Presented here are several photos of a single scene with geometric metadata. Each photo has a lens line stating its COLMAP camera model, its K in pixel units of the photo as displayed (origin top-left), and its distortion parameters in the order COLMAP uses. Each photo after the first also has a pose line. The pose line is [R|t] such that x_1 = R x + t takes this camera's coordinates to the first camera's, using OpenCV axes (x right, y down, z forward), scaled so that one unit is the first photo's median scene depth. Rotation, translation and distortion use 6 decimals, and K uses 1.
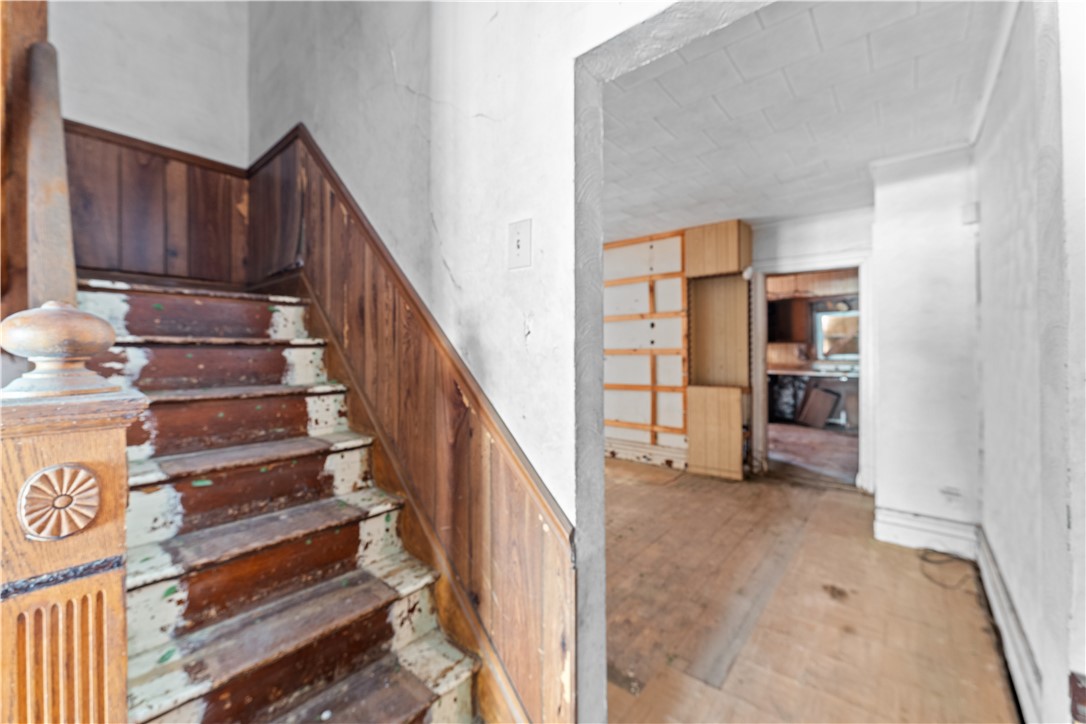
lens RADIAL K [[438.8, 0, 536.5], [0, 438.8, 351.9], [0, 0, 1]] dist [0.002325, -0.000130]
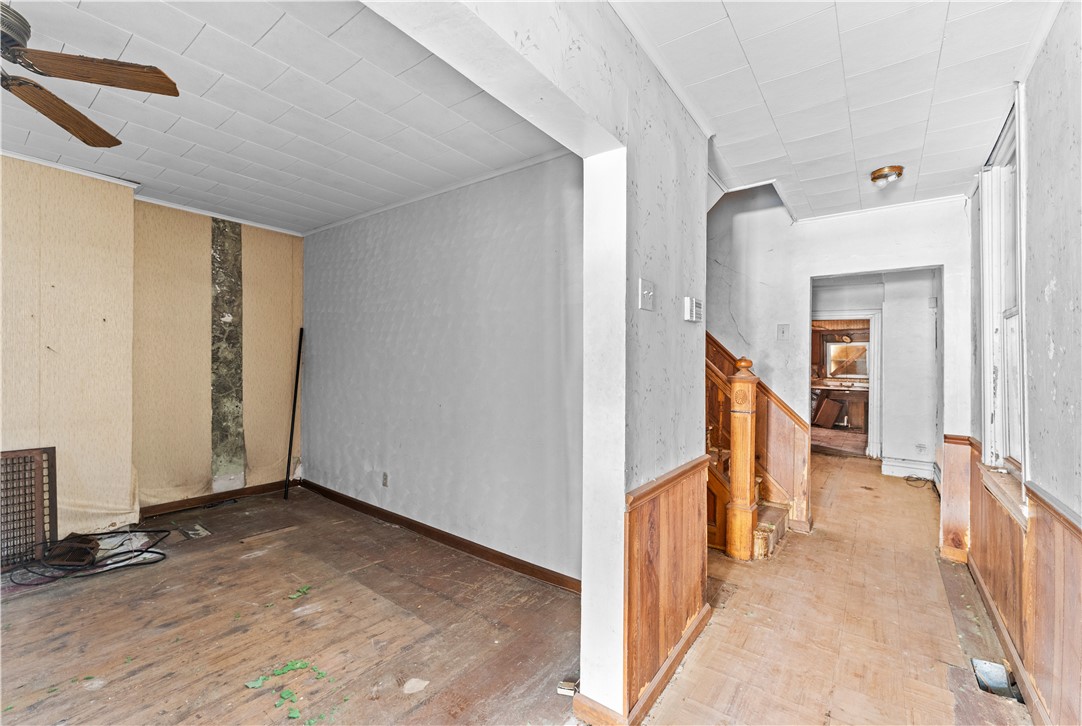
lens RADIAL K [[437.2, 0, 544.9], [0, 437.2, 360.7], [0, 0, 1]] dist [0.002325, -0.000130]
pose [[0.998715, 0.023722, 0.044780, -0.481083], [-0.023149, 0.999644, -0.013287, 0.006704], [-0.045079, 0.012233, 0.998909, -0.508072]]
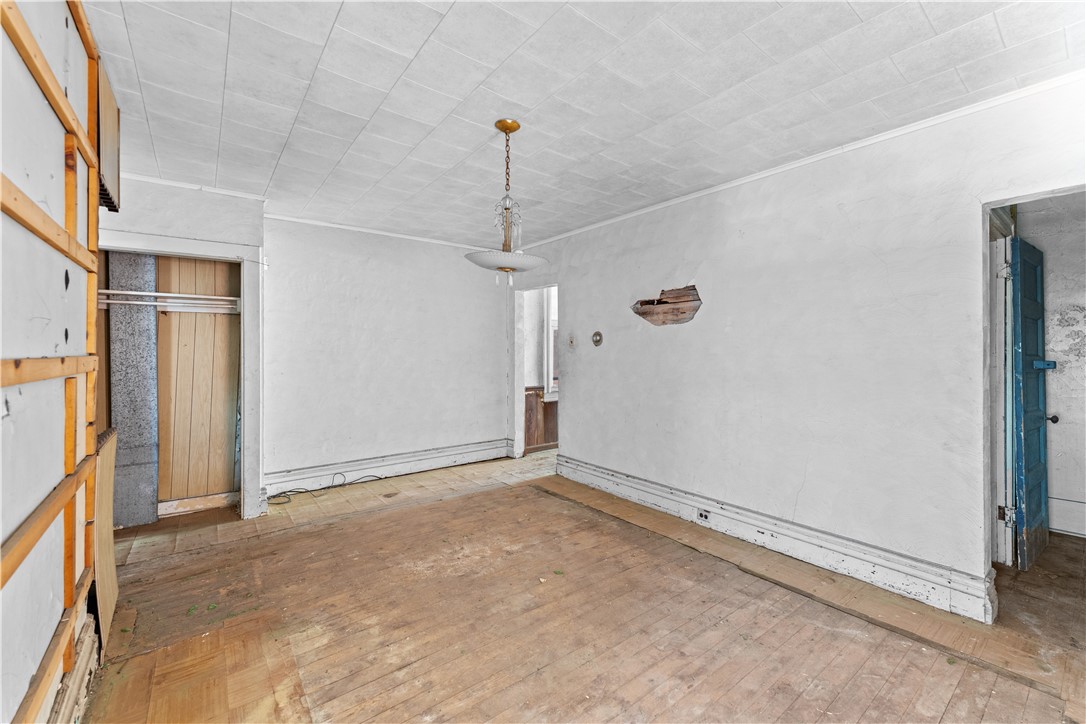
lens RADIAL K [[438.8, 0, 533.9], [0, 438.8, 353.0], [0, 0, 1]] dist [0.002325, -0.000130]
pose [[-0.975101, 0.010884, 0.221496, -0.137456], [0.012890, 0.999888, 0.007613, -0.009493], [-0.221388, 0.010279, -0.975132, 1.359331]]
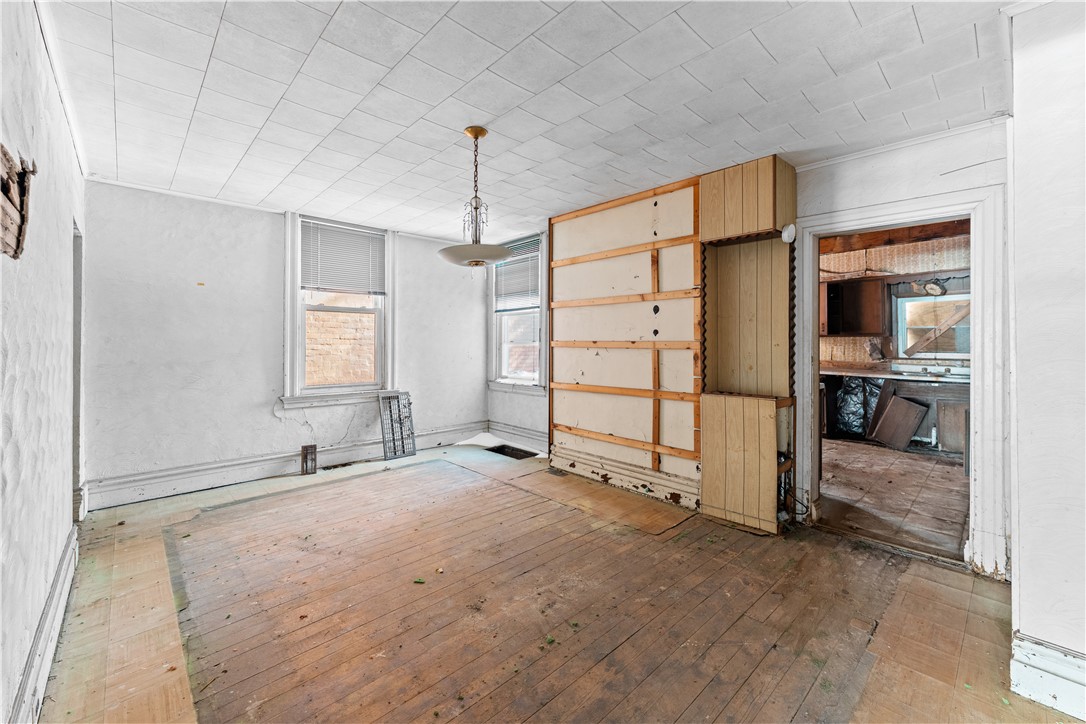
lens RADIAL K [[438.8, 0, 537.2], [0, 438.8, 340.9], [0, 0, 1]] dist [0.002325, -0.000130]
pose [[0.993051, 0.012142, -0.117054, 0.165700], [-0.012789, 0.999907, -0.004776, -0.001778], [0.116985, 0.006240, 0.993114, 0.260351]]
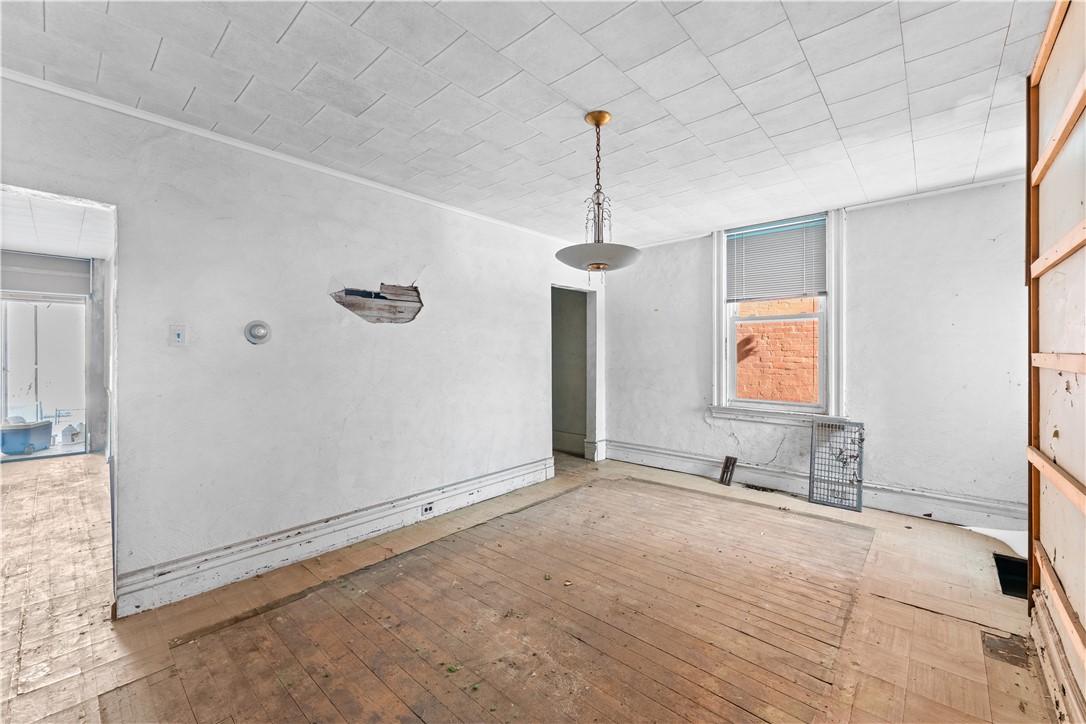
lens RADIAL K [[438.8, 0, 554.1], [0, 438.8, 353.5], [0, 0, 1]] dist [0.002325, -0.000130]
pose [[-0.017094, 0.012543, -0.999775, 0.539261], [-0.001998, 0.999919, 0.012579, -0.011007], [0.999852, 0.002213, -0.017067, 0.795029]]
